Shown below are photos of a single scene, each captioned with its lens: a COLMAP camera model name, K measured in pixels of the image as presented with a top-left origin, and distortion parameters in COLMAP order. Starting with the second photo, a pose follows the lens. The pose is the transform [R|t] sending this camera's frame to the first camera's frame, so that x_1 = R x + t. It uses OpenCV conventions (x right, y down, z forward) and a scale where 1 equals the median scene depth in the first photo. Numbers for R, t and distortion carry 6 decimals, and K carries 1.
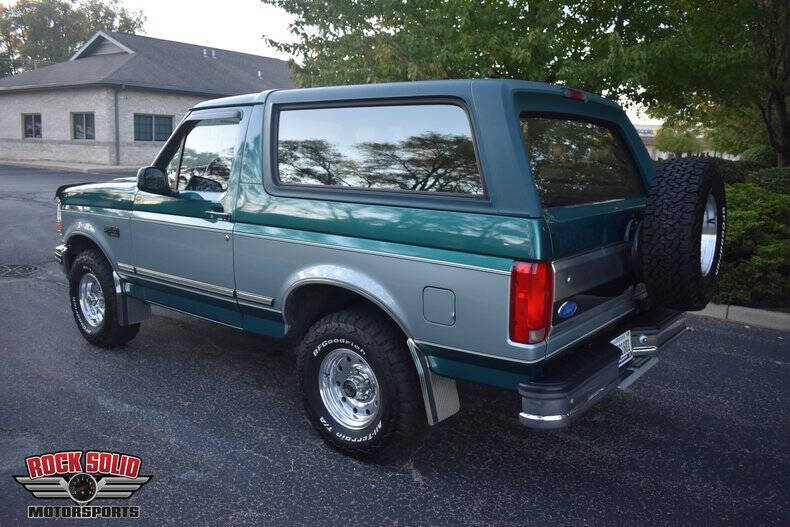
lens RADIAL K [[649.0, 0, 395.0], [0, 649.0, 263.5], [0, 0, 1]] dist [-0.096264, 0.016174]
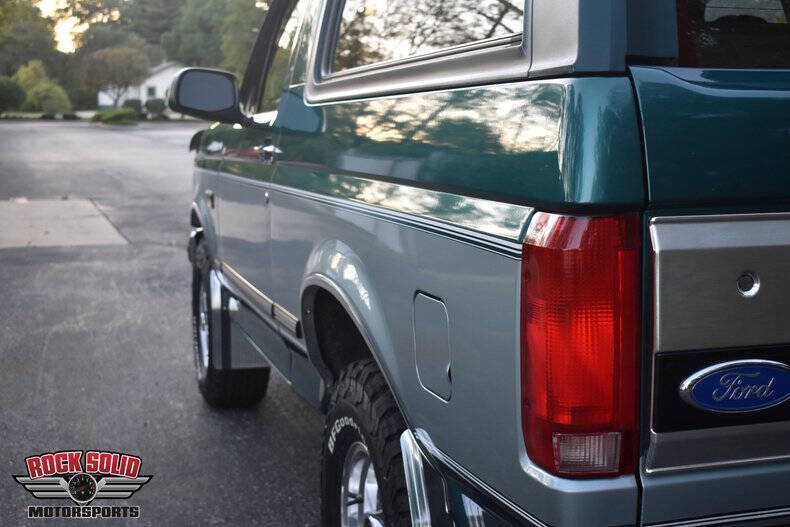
lens RADIAL K [[1075.1, 0, 409.7], [0, 1075.1, 263.6], [0, 0, 1]] dist [-0.045048, -0.024095]
pose [[0.829130, 0.047067, -0.557071, 0.314816], [-0.084222, 0.995593, -0.041236, 0.036308], [0.552676, 0.081108, 0.829440, 0.378436]]
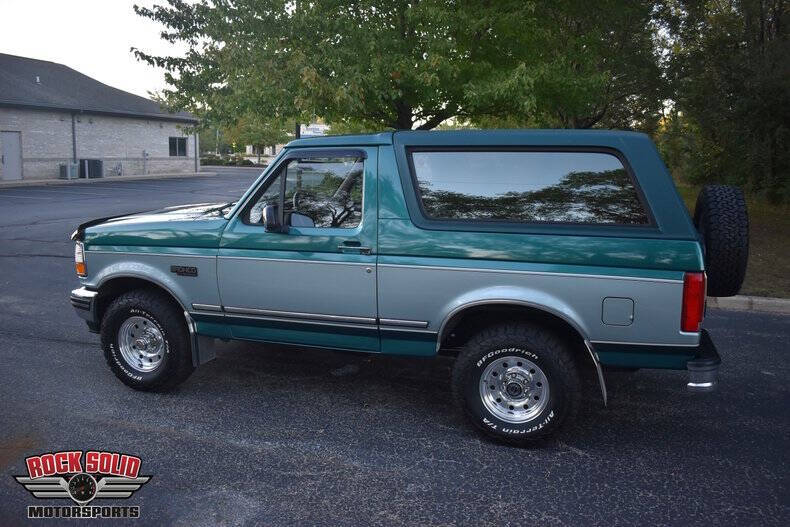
lens RADIAL K [[649.0, 0, 395.0], [0, 649.0, 263.5], [0, 0, 1]] dist [-0.096264, 0.016174]
pose [[0.936574, -0.075453, 0.342251, -0.613195], [0.076285, 0.997025, 0.011050, -0.061419], [-0.342066, 0.015759, 0.939544, -0.034947]]
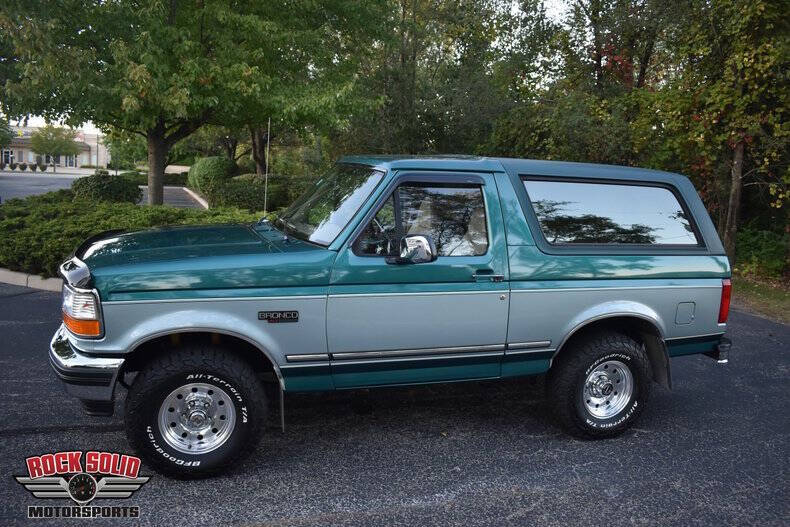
lens RADIAL K [[621.4, 0, 395.0], [0, 621.4, 263.5], [0, 0, 1]] dist [-0.101925, 0.021460]
pose [[0.550637, -0.116822, 0.826530, -1.259581], [0.109153, 0.991734, 0.067454, -0.192479], [-0.827577, 0.053076, 0.558837, 0.588508]]
